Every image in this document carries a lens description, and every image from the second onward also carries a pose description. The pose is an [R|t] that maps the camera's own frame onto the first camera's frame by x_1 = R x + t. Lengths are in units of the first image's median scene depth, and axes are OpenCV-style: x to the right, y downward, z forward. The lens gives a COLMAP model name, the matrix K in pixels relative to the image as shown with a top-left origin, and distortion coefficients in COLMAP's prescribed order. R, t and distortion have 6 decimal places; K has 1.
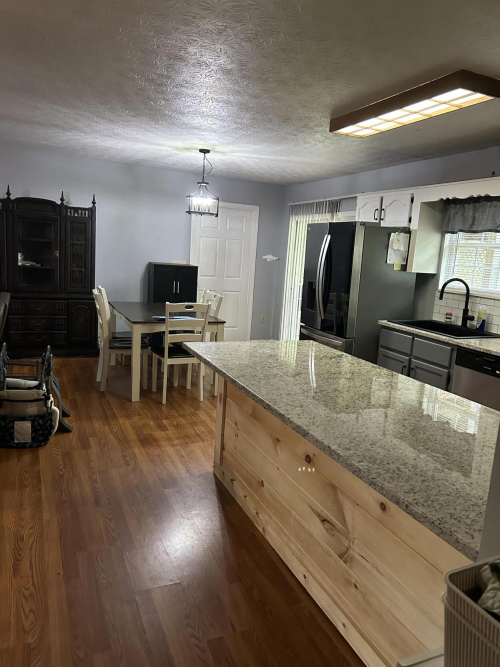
lens RADIAL K [[503.8, 0, 250.0], [0, 503.8, 333.5], [0, 0, 1]] dist [0.050900, -0.062070]
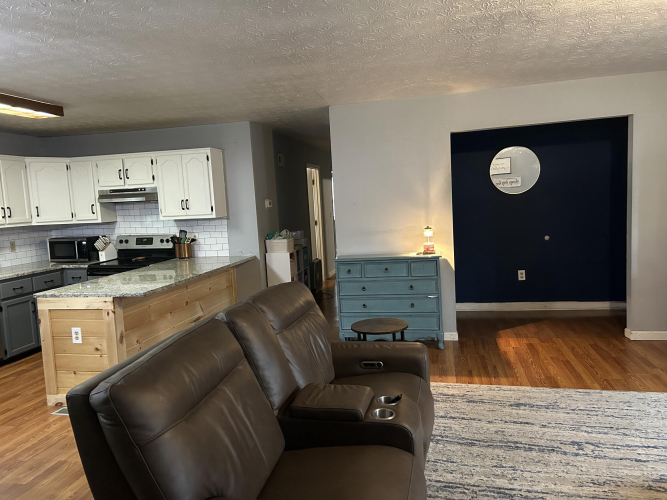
lens RADIAL K [[500.6, 0, 333.5], [0, 500.6, 250.0], [0, 0, 1]] dist [0.059375, -0.054996]
pose [[-0.814297, -0.084825, 0.574218, -0.754300], [0.091653, 0.958064, 0.271500, -0.233535], [-0.573167, 0.273711, -0.772374, 1.053482]]
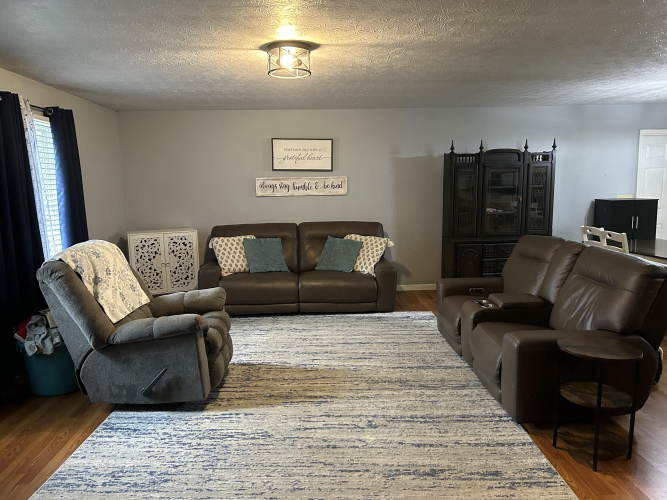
lens RADIAL K [[500.6, 0, 333.5], [0, 500.6, 250.0], [0, 0, 1]] dist [0.059375, -0.054996]
pose [[0.933727, -0.043497, -0.355334, -0.470017], [0.028365, 0.998460, -0.047686, -0.013976], [0.356861, 0.034446, 0.933522, -0.145789]]
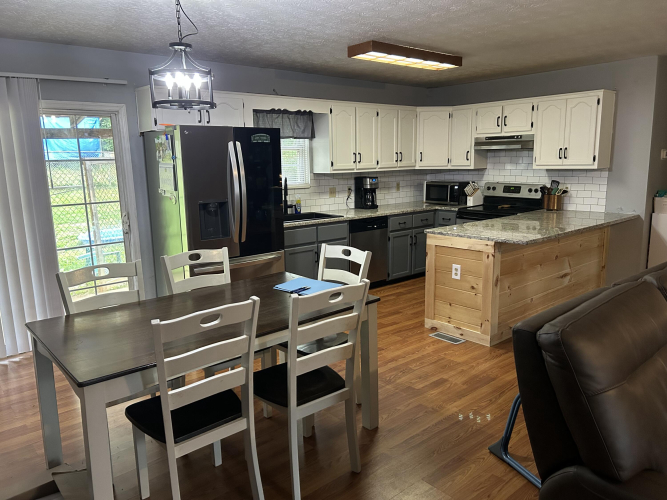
lens RADIAL K [[503.8, 0, 336.2], [0, 503.8, 247.7], [0, 0, 1]] dist [0.050900, -0.062070]
pose [[-0.308276, -0.223175, 0.924748, -0.713014], [0.156074, 0.947054, 0.280588, -0.241820], [-0.938407, 0.230828, -0.257122, 1.114990]]
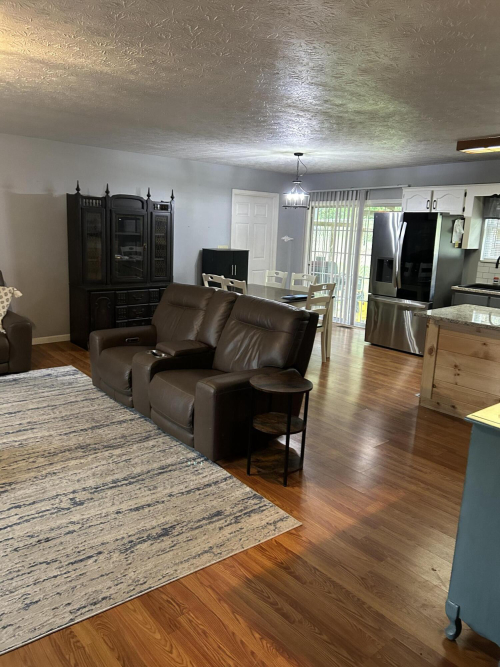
lens RADIAL K [[500.6, 0, 240.7], [0, 500.6, 331.1], [0, 0, 1]] dist [0.059375, -0.054996]
pose [[0.956985, -0.093924, 0.274513, -0.623554], [0.078209, 0.994638, 0.067668, -0.040934], [-0.279396, -0.043288, 0.959200, -0.122334]]
